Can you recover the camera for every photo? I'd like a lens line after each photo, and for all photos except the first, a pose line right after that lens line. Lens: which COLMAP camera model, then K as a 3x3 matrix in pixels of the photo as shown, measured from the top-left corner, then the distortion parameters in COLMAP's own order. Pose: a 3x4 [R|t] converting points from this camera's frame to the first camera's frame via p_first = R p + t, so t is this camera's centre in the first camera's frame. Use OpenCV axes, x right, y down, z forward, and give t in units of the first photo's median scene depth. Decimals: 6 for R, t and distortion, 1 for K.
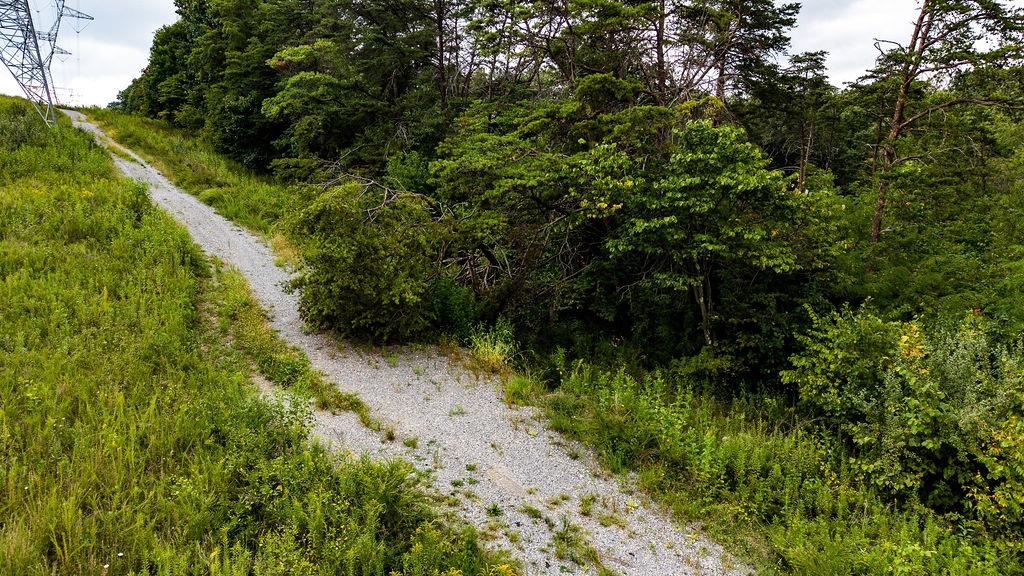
lens RADIAL K [[682.2, 0, 512.0], [0, 682.2, 288.0], [0, 0, 1]] dist [0.058658, -0.066982]
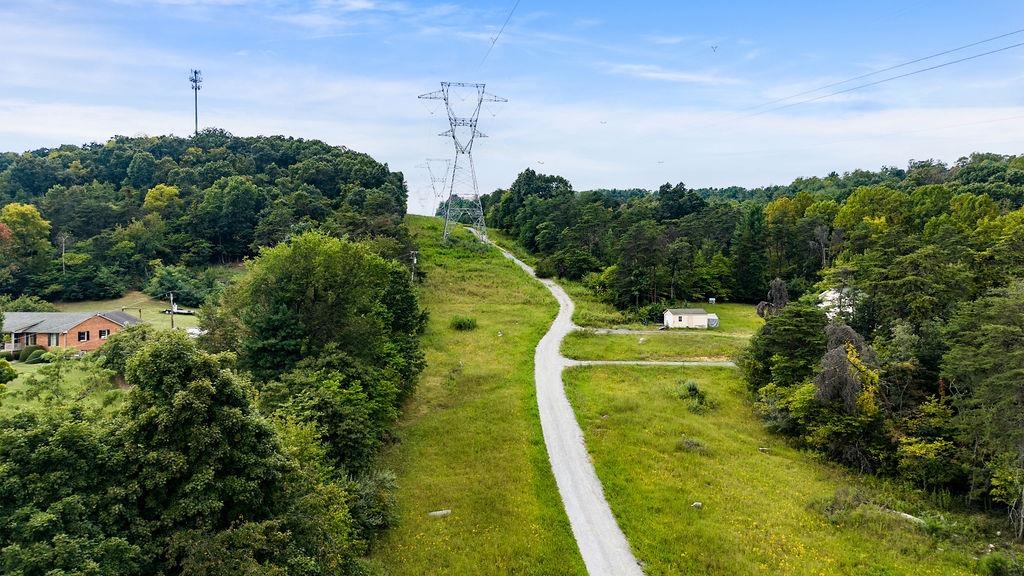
lens RADIAL K [[687.7, 0, 512.0], [0, 687.7, 288.0], [0, 0, 1]] dist [0.005991, 0.003075]
pose [[0.917269, -0.005471, -0.398231, 1.916691], [-0.027982, 0.996550, -0.078141, 0.594646], [0.397284, 0.082820, 0.913951, -4.650658]]
